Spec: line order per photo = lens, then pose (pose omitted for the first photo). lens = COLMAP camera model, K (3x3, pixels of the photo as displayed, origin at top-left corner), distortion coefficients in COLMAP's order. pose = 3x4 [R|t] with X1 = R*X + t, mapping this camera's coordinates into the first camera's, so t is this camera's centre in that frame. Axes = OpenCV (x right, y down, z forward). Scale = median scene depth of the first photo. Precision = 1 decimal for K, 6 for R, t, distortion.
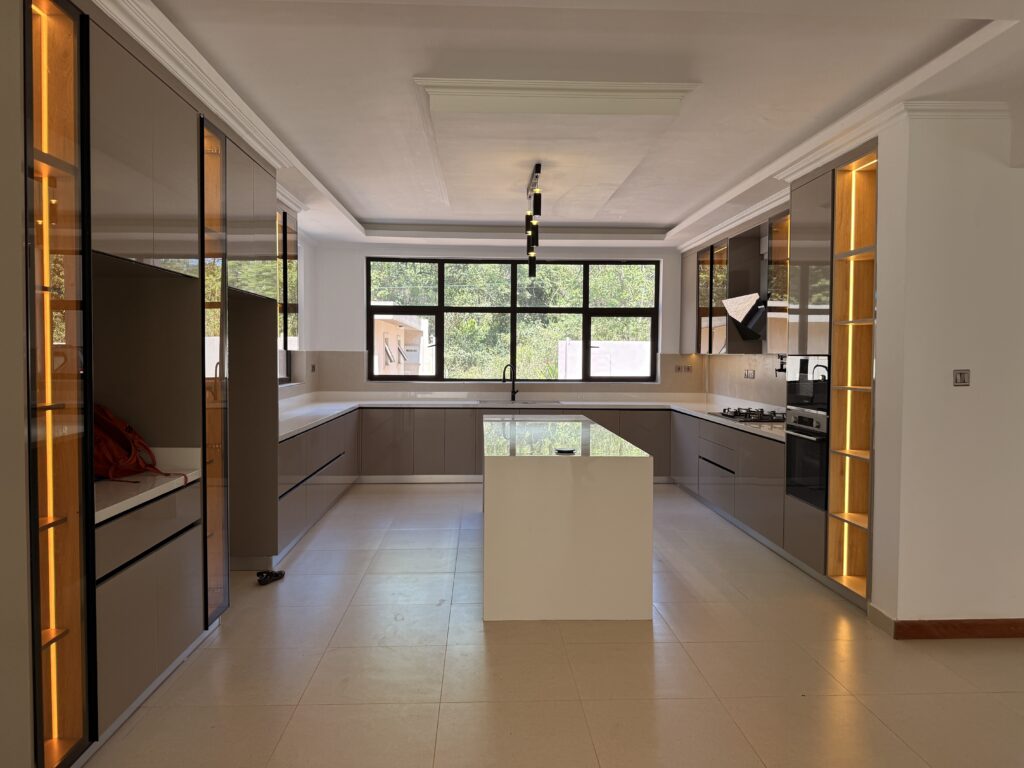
lens RADIAL K [[719.3, 0, 510.7], [0, 719.3, 383.9], [0, 0, 1]] dist [0.107258, -0.000141]
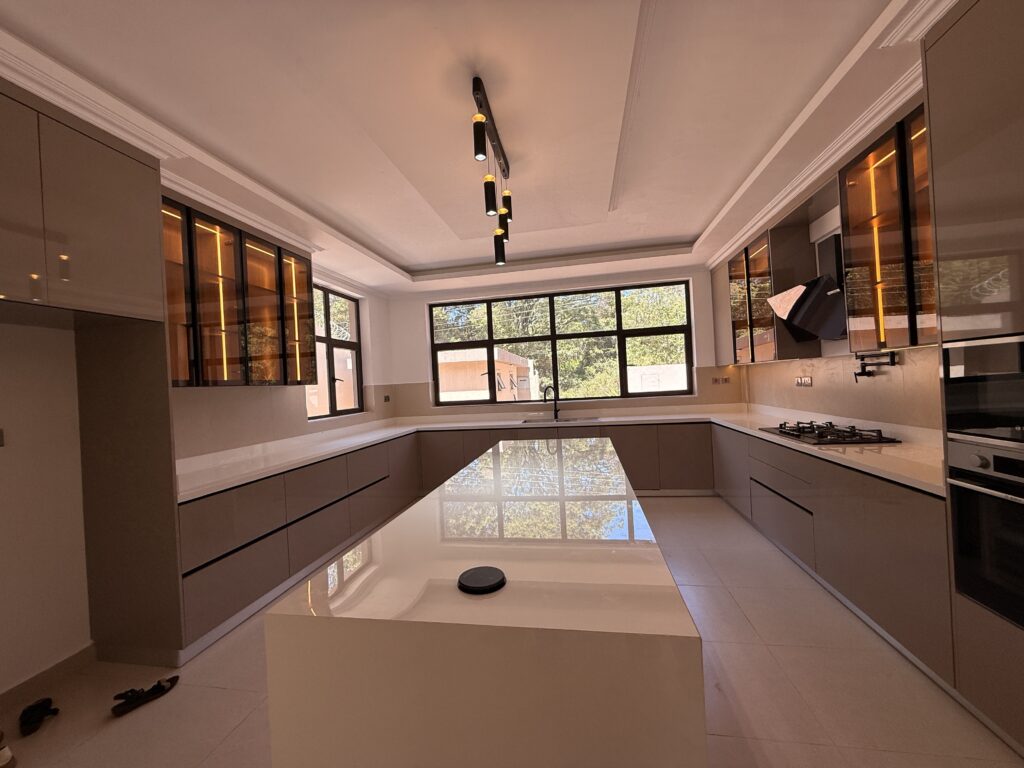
lens RADIAL K [[406.9, 0, 509.4], [0, 406.9, 386.9], [0, 0, 1]] dist [0.002026, 0.000025]
pose [[0.972947, -0.057974, -0.223635, 0.076545], [0.051200, 0.998040, -0.035978, -0.006584], [0.225282, 0.023555, 0.974009, 0.376423]]
